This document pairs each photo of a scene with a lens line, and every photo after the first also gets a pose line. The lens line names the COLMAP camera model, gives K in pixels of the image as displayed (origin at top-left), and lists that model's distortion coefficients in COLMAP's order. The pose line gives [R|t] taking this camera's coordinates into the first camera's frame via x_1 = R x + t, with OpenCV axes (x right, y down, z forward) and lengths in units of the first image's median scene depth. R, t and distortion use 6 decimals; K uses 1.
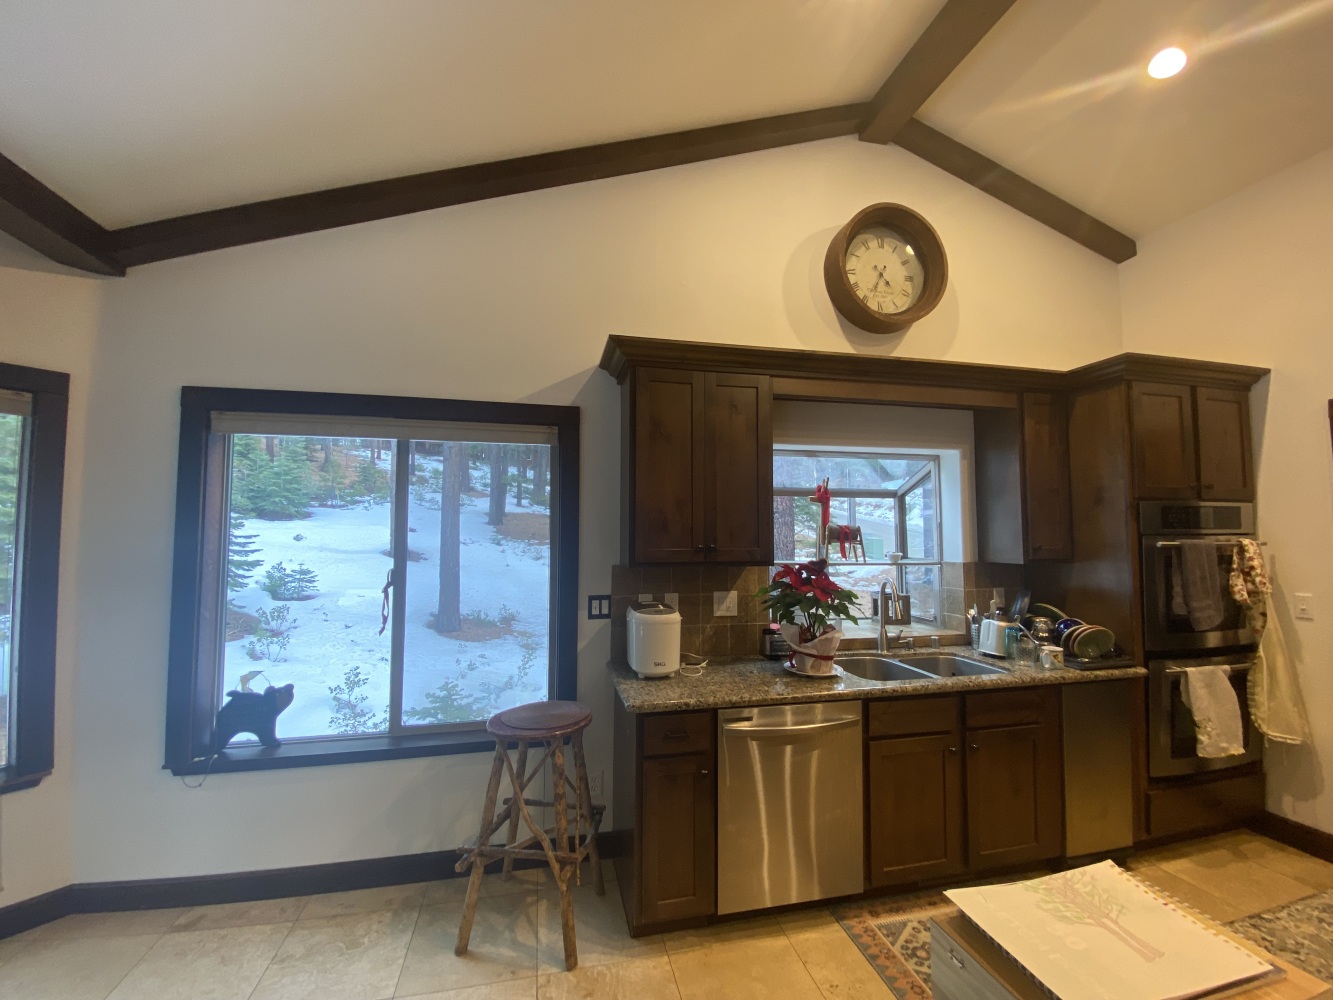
lens RADIAL K [[540.9, 0, 670.7], [0, 540.9, 495.3], [0, 0, 1]] dist [-0.017974, -0.000445]
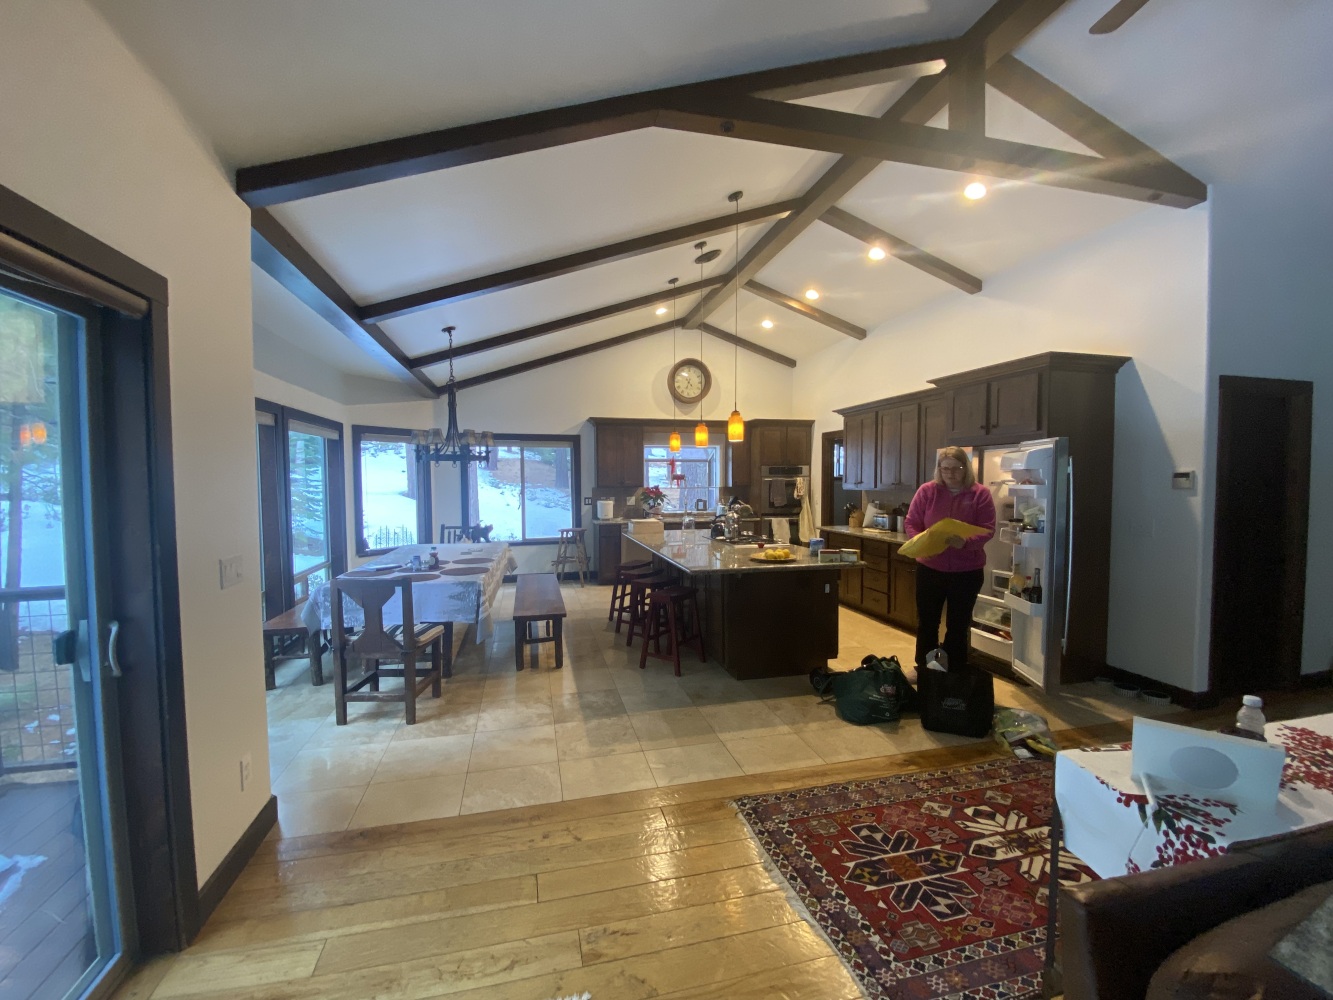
lens RADIAL K [[574.1, 0, 673.4], [0, 574.1, 511.0], [0, 0, 1]] dist [0.000826, -0.000042]
pose [[0.999775, -0.002901, 0.021027, 0.060006], [0.000175, 0.991713, 0.128470, -0.032969], [-0.021225, -0.128437, 0.991490, -0.475799]]
